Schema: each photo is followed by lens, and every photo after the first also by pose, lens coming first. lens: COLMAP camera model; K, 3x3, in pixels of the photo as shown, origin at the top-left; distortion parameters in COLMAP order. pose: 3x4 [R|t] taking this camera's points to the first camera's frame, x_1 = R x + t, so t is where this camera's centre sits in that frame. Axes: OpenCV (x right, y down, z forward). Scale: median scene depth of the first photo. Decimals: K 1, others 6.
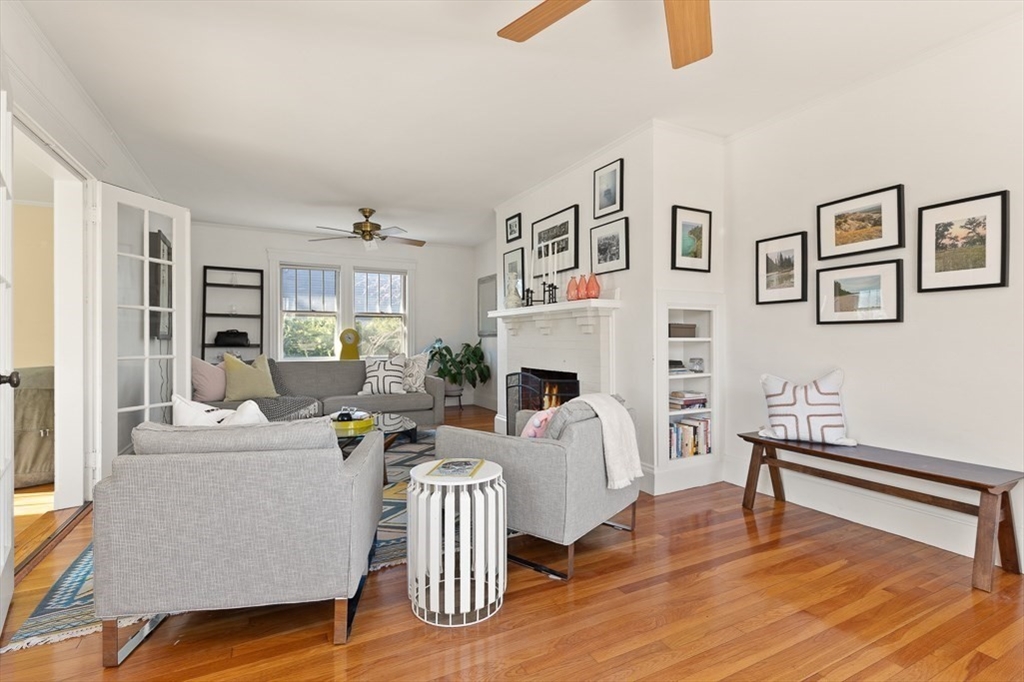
lens RADIAL K [[487.0, 0, 512.0], [0, 487.0, 341.0], [0, 0, 1]] dist [0.011200, -0.000040]
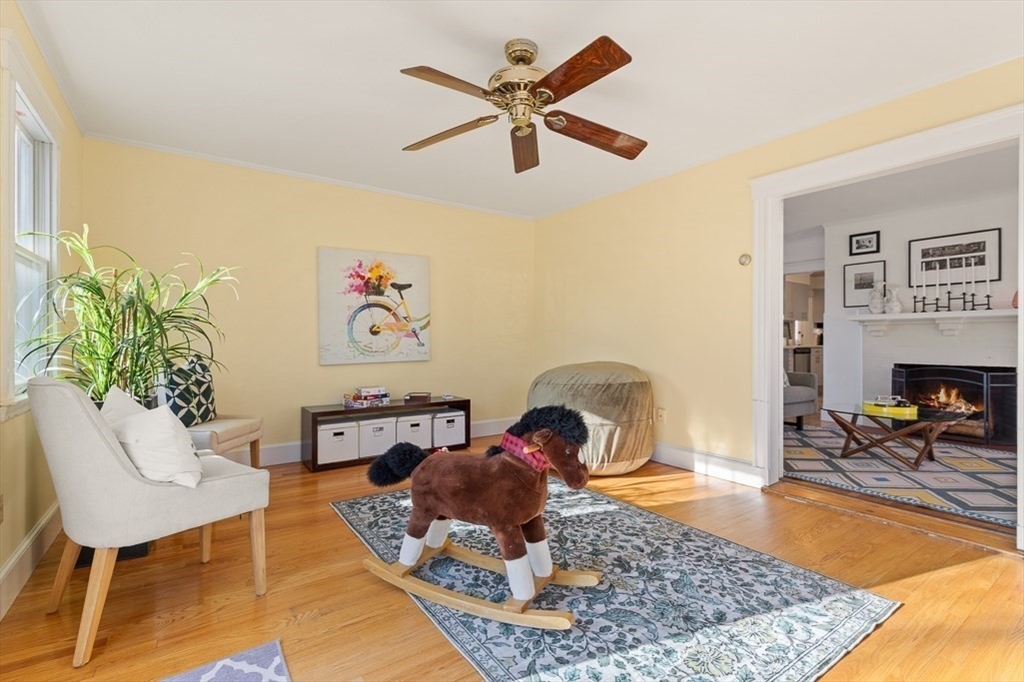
lens RADIAL K [[474.0, 0, 518.9], [0, 474.0, 343.4], [0, 0, 1]] dist [0.013183, 0.000626]
pose [[0.990663, 0.004870, 0.136246, -1.287194], [-0.004932, 0.999988, 0.000115, 0.012701], [-0.136244, -0.000786, 0.990675, -0.016121]]
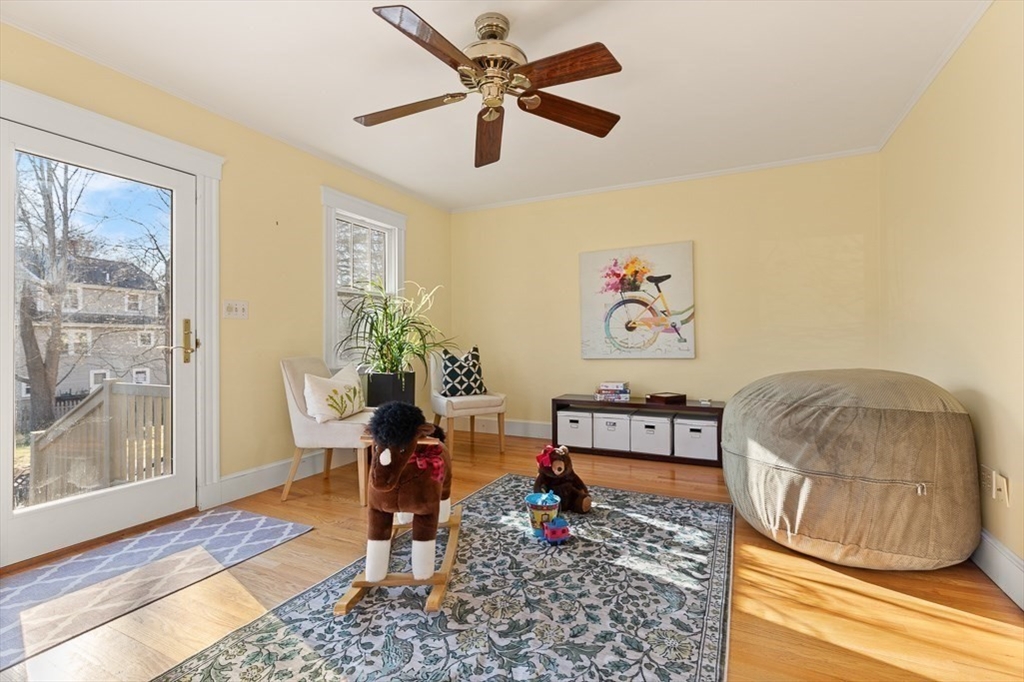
lens RADIAL K [[460.9, 0, 515.3], [0, 460.9, 339.3], [0, 0, 1]] dist [-0.000743, 0.000270]
pose [[0.597488, 0.002085, -0.801875, -0.741836], [-0.000421, 0.999997, 0.002286, 0.012026], [0.801878, -0.001028, 0.597487, 0.281546]]
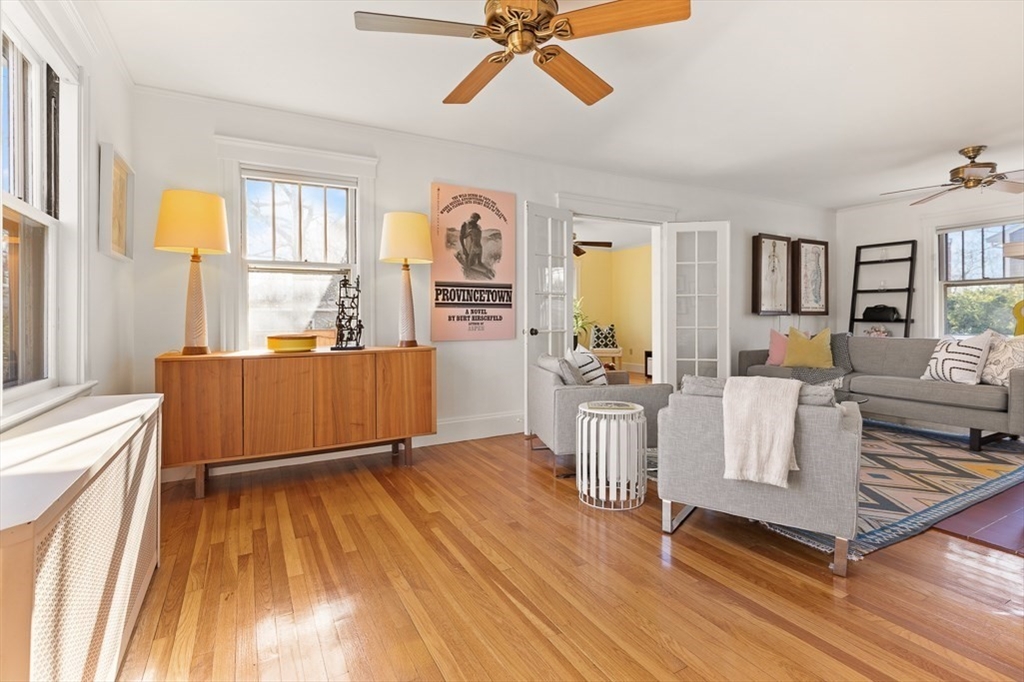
lens RADIAL K [[484.3, 0, 517.1], [0, 484.3, 321.6], [0, 0, 1]] dist [-0.001133, -0.000090]
pose [[0.024705, 0.007039, -0.999670, 0.674613], [0.004800, 0.999963, 0.007160, 0.001414], [0.999683, -0.004976, 0.024670, 0.359755]]
